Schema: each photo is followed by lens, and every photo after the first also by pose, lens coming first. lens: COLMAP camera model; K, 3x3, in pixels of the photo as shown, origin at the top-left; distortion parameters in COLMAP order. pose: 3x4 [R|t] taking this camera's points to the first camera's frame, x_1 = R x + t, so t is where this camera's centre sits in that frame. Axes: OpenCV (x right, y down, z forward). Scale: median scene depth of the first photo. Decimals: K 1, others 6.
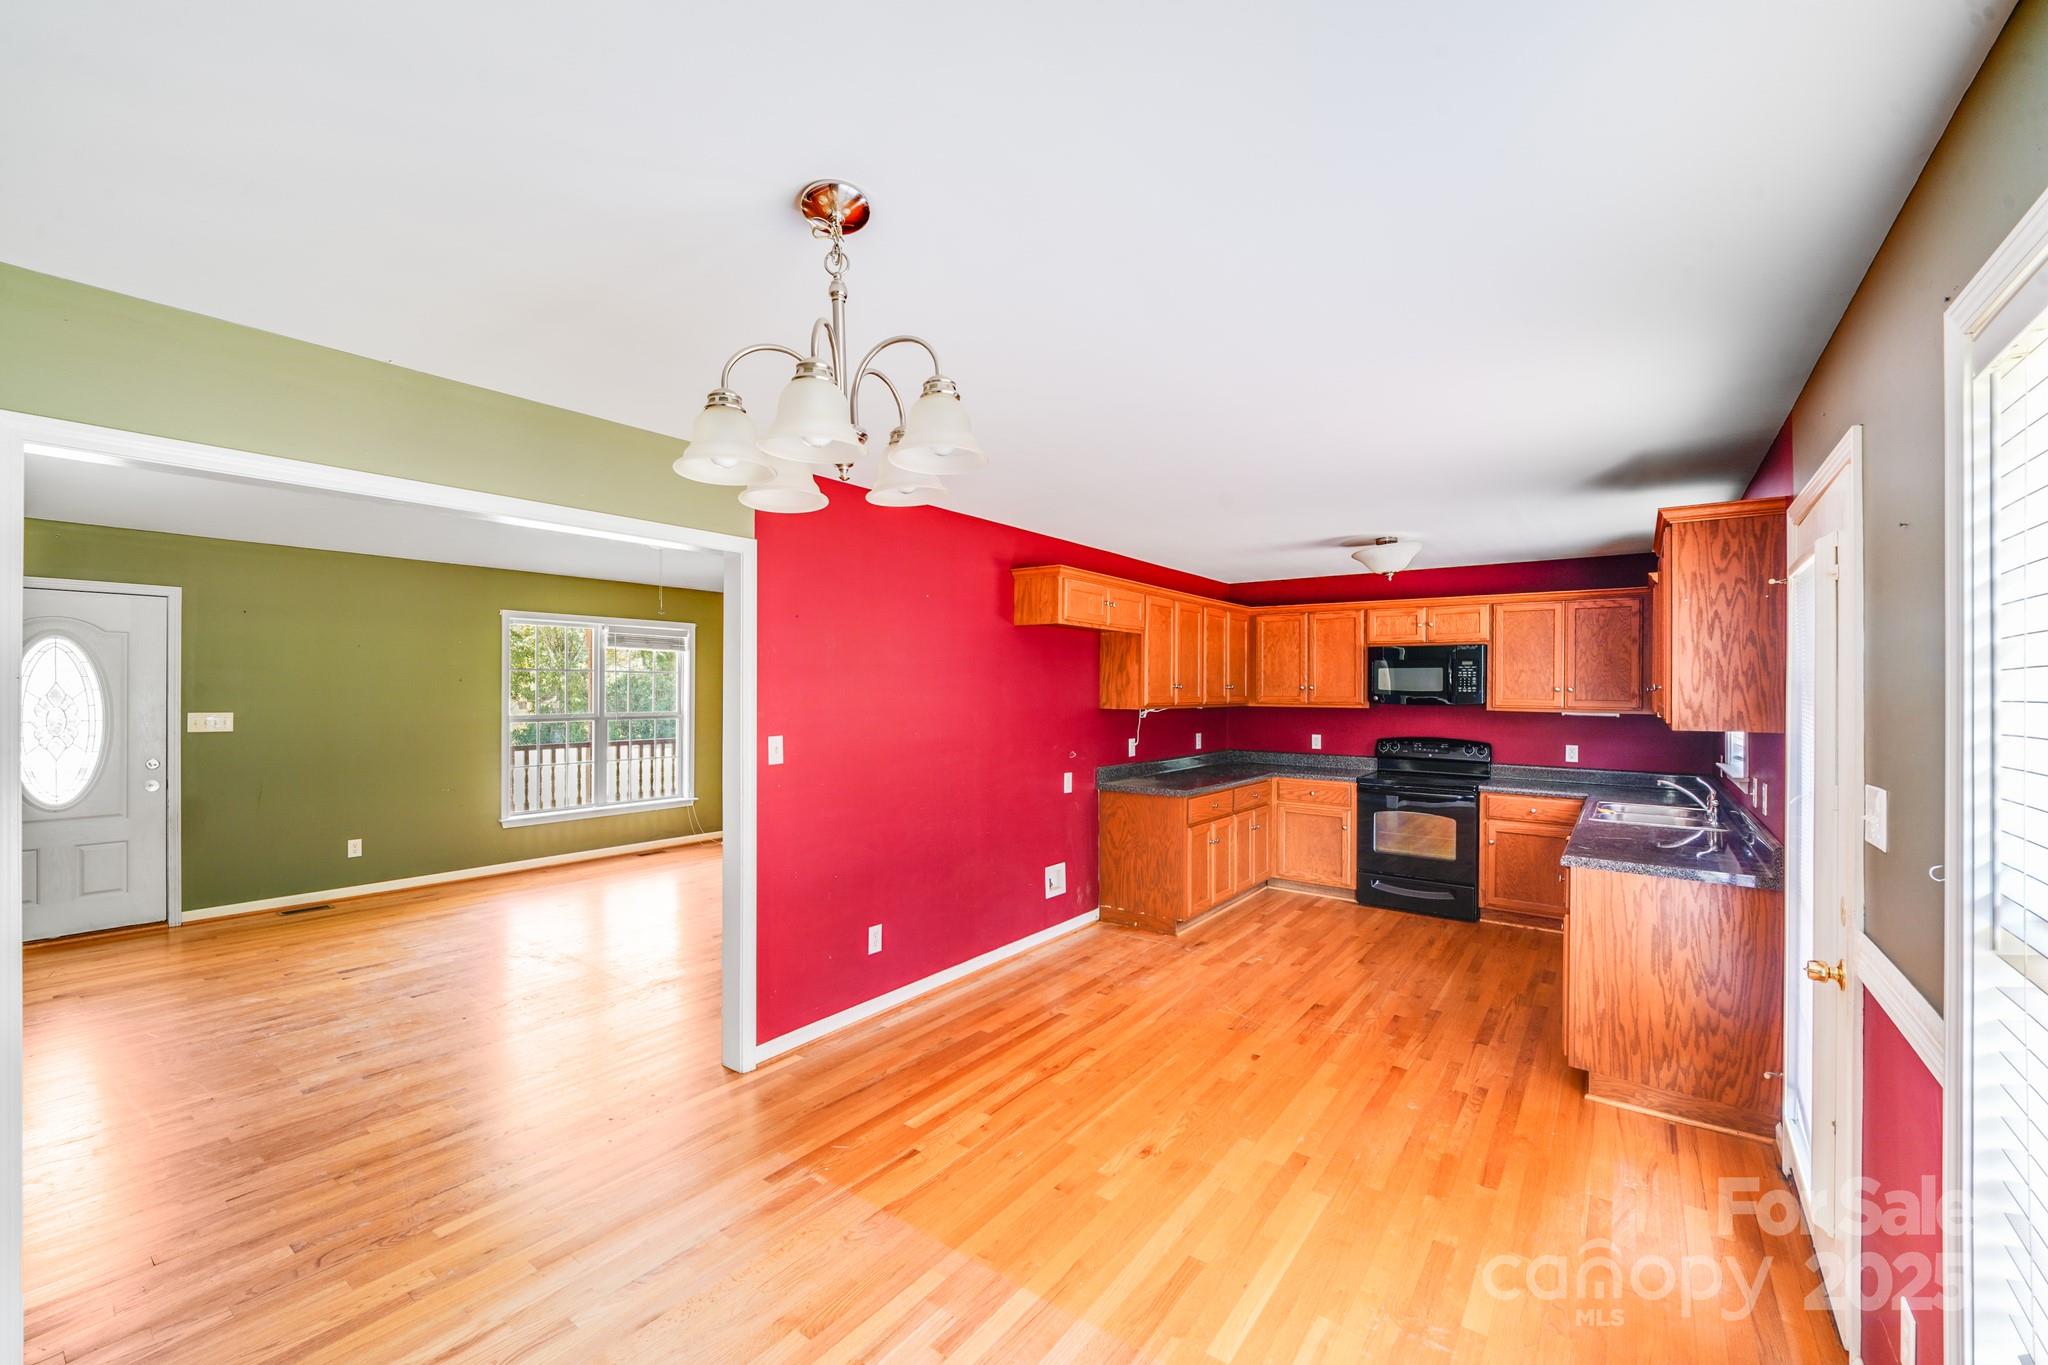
lens RADIAL K [[861.0, 0, 1024.0], [0, 861.0, 682.5], [0, 0, 1]] dist [-0.000103, -0.000016]
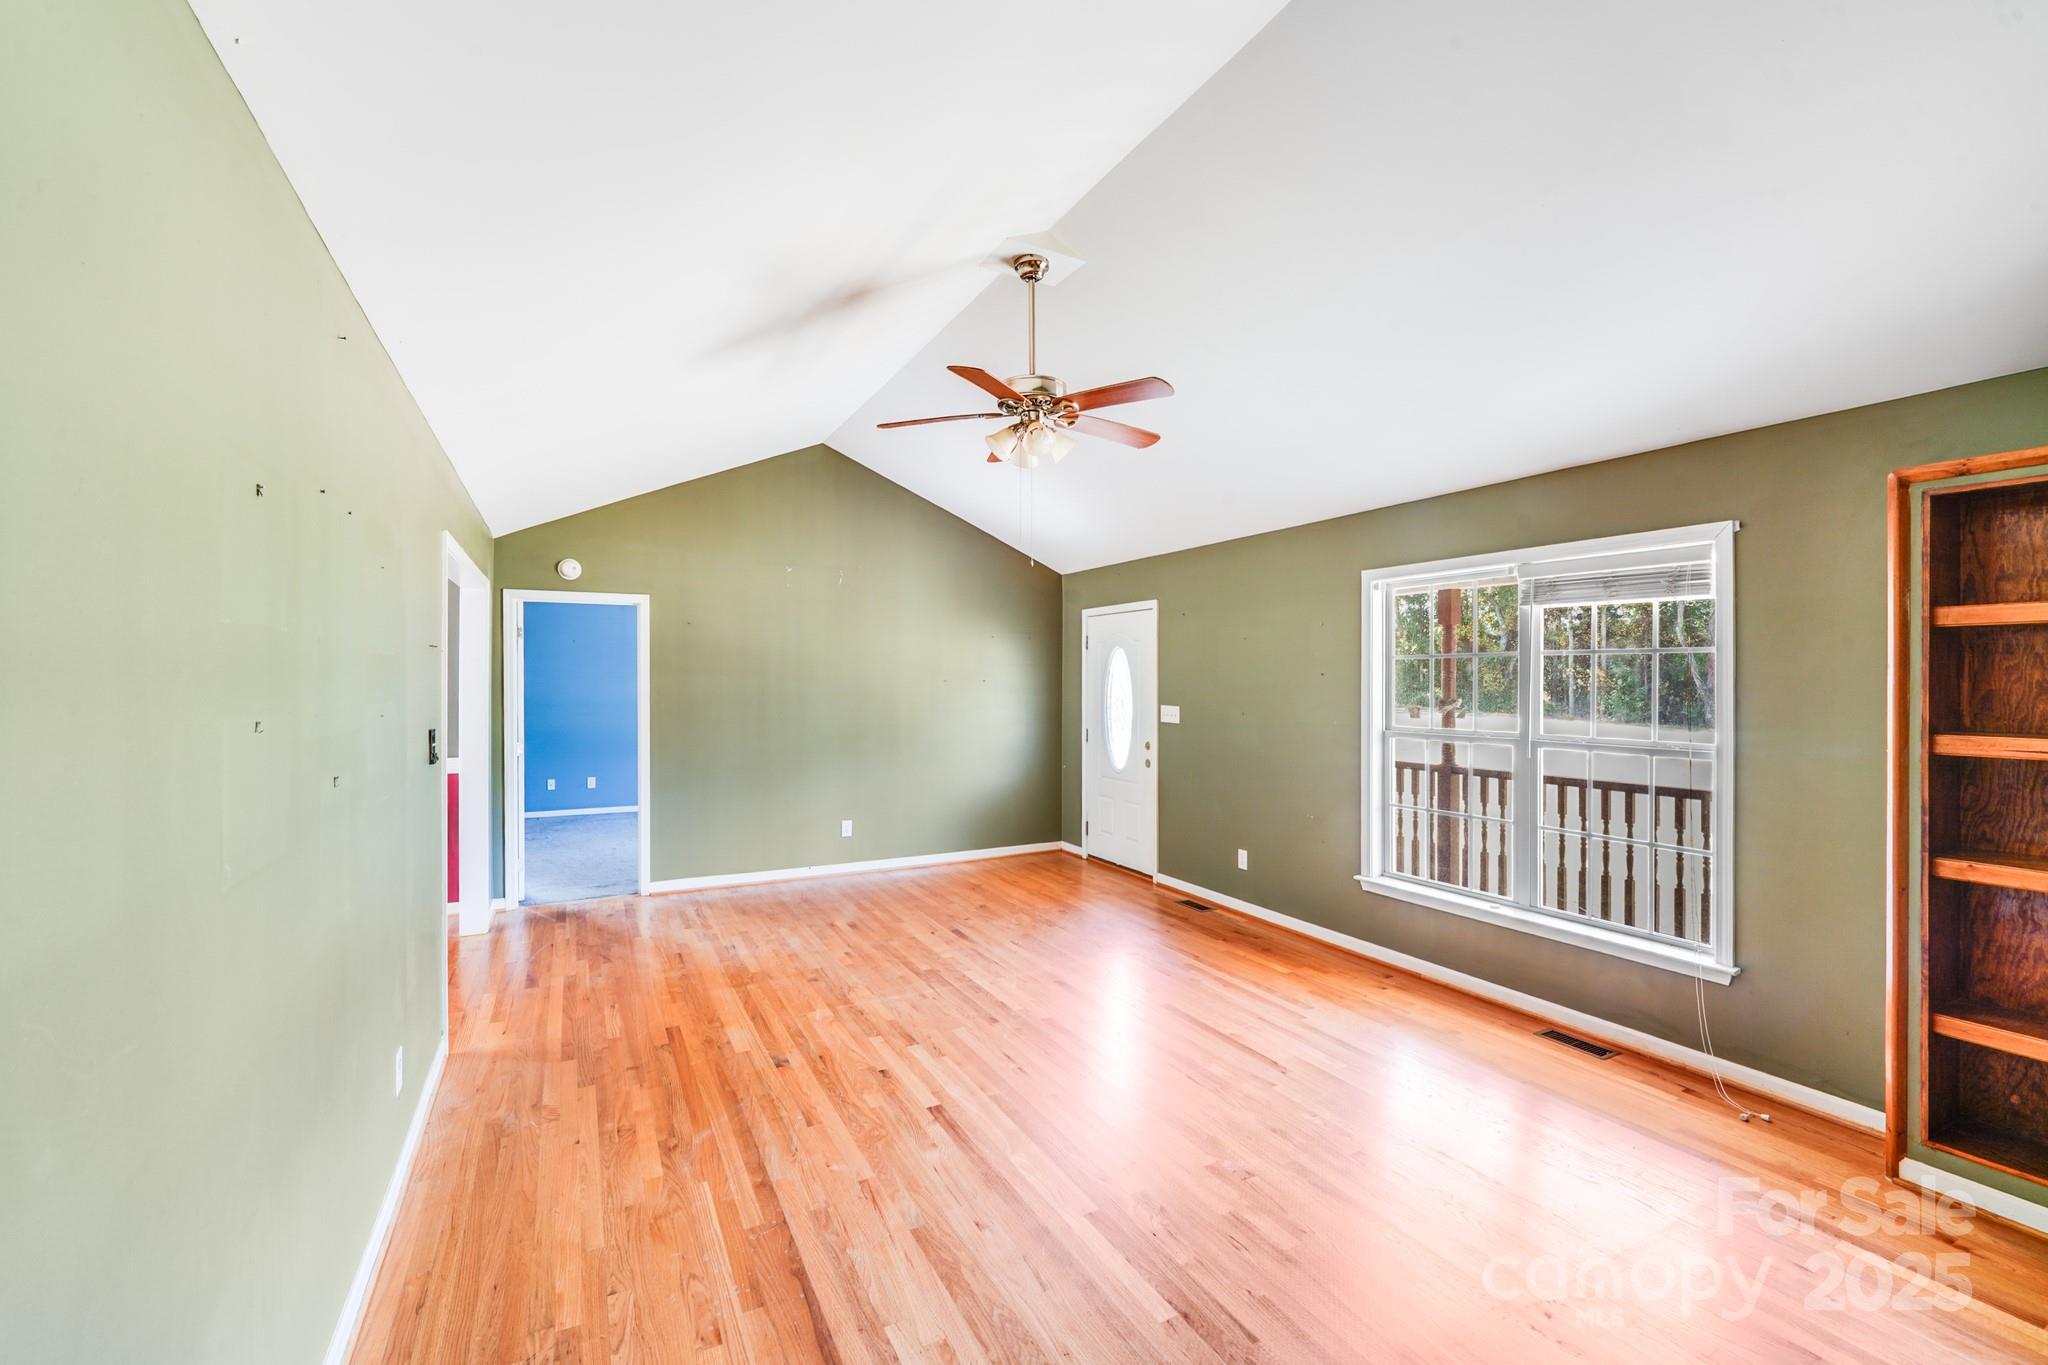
lens RADIAL K [[861.0, 0, 1024.0], [0, 861.0, 682.5], [0, 0, 1]] dist [-0.000103, -0.000016]
pose [[-0.450554, -0.003239, -0.892743, 0.163760], [0.002871, 0.999983, -0.005077, 0.009391], [0.892745, -0.004851, -0.450537, 1.356176]]
